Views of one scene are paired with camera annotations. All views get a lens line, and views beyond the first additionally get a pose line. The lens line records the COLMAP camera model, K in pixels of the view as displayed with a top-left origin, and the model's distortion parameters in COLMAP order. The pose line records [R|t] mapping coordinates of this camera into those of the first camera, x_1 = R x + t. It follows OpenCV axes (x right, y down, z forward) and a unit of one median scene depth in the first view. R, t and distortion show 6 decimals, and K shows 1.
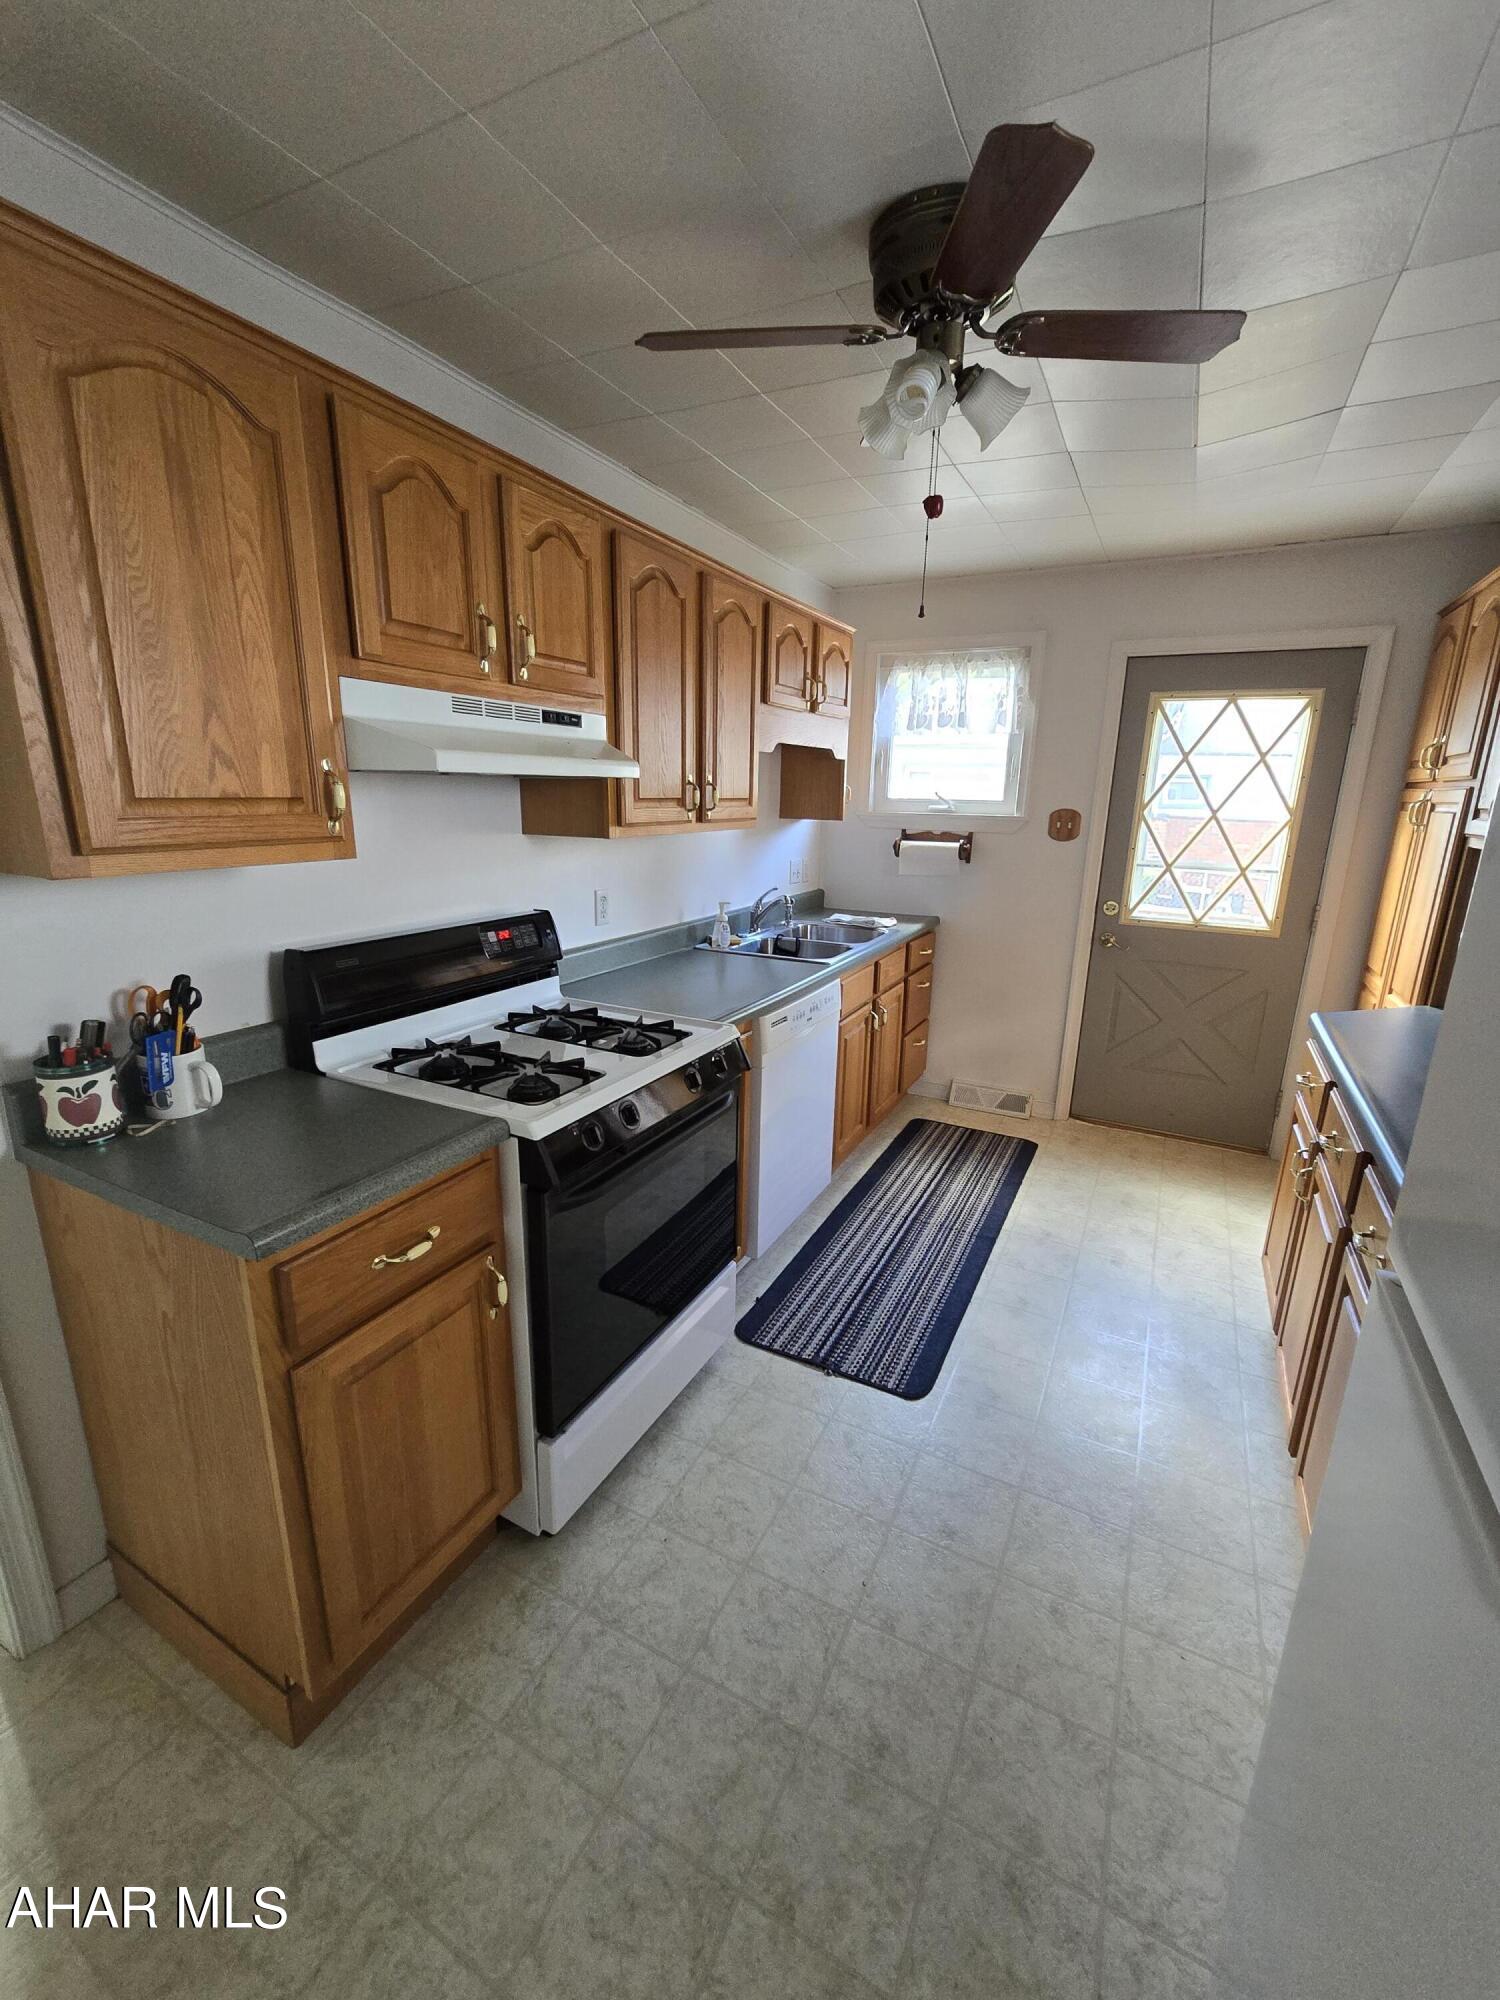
lens RADIAL K [[821.1, 0, 741.4], [0, 821.1, 1001.6], [0, 0, 1]] dist [-0.000441, 0.002586]
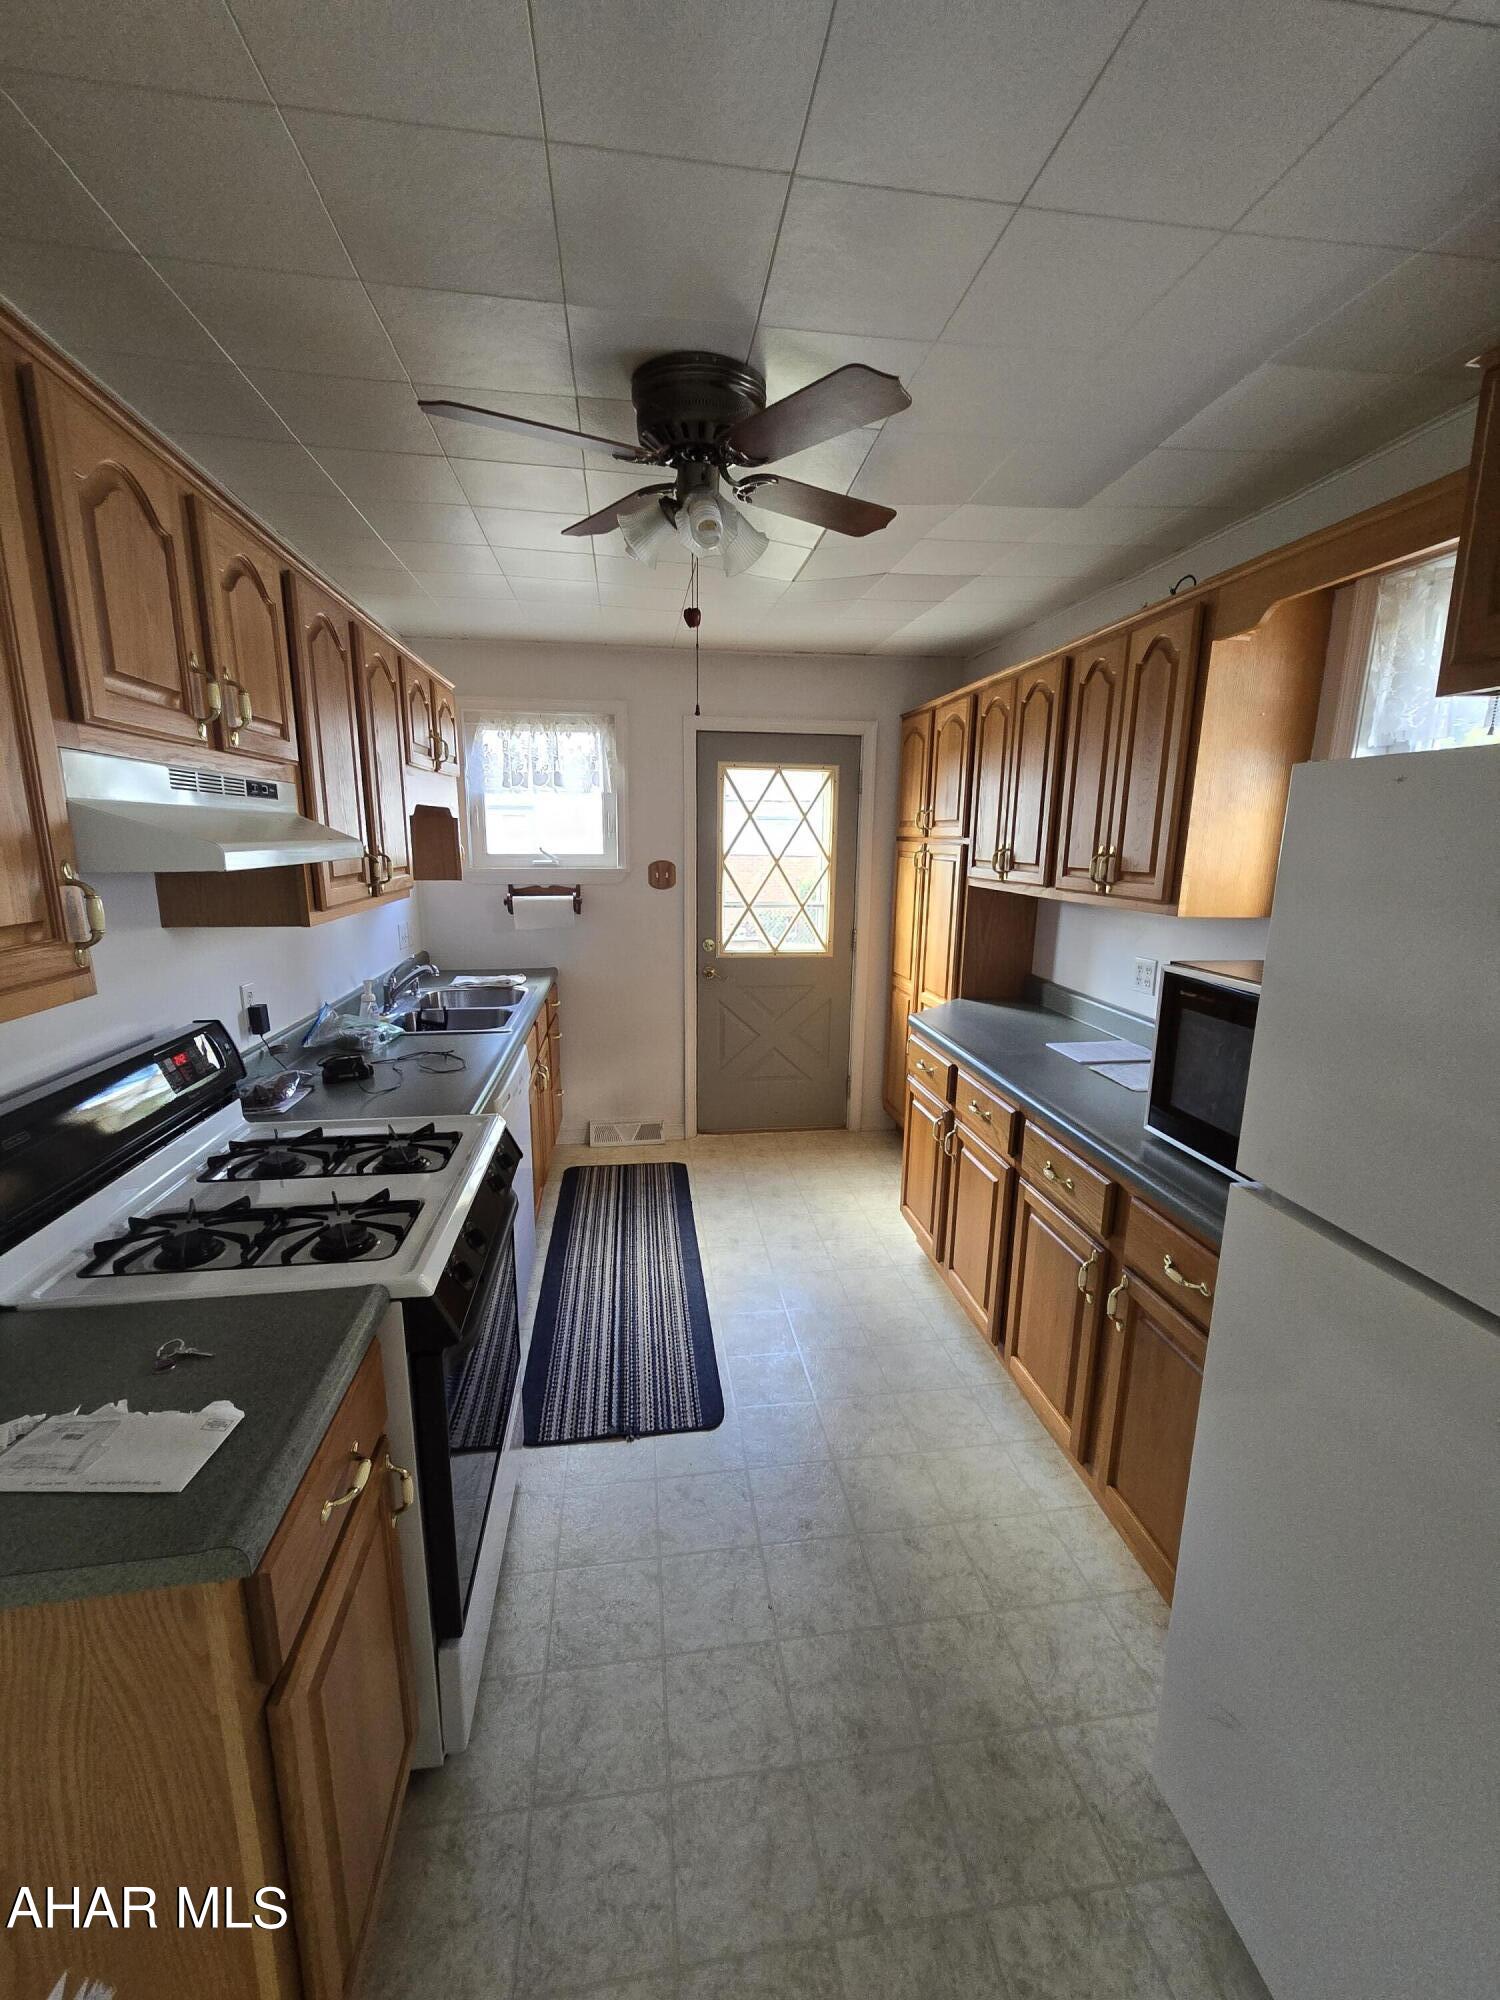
lens RADIAL K [[821.1, 0, 738.5], [0, 821.1, 1005.6], [0, 0, 1]] dist [-0.000441, 0.002586]
pose [[0.816154, -0.131800, 0.562603, -0.245277], [0.153086, 0.988168, 0.009418, -0.050161], [-0.557187, 0.078440, 0.826674, 0.052842]]
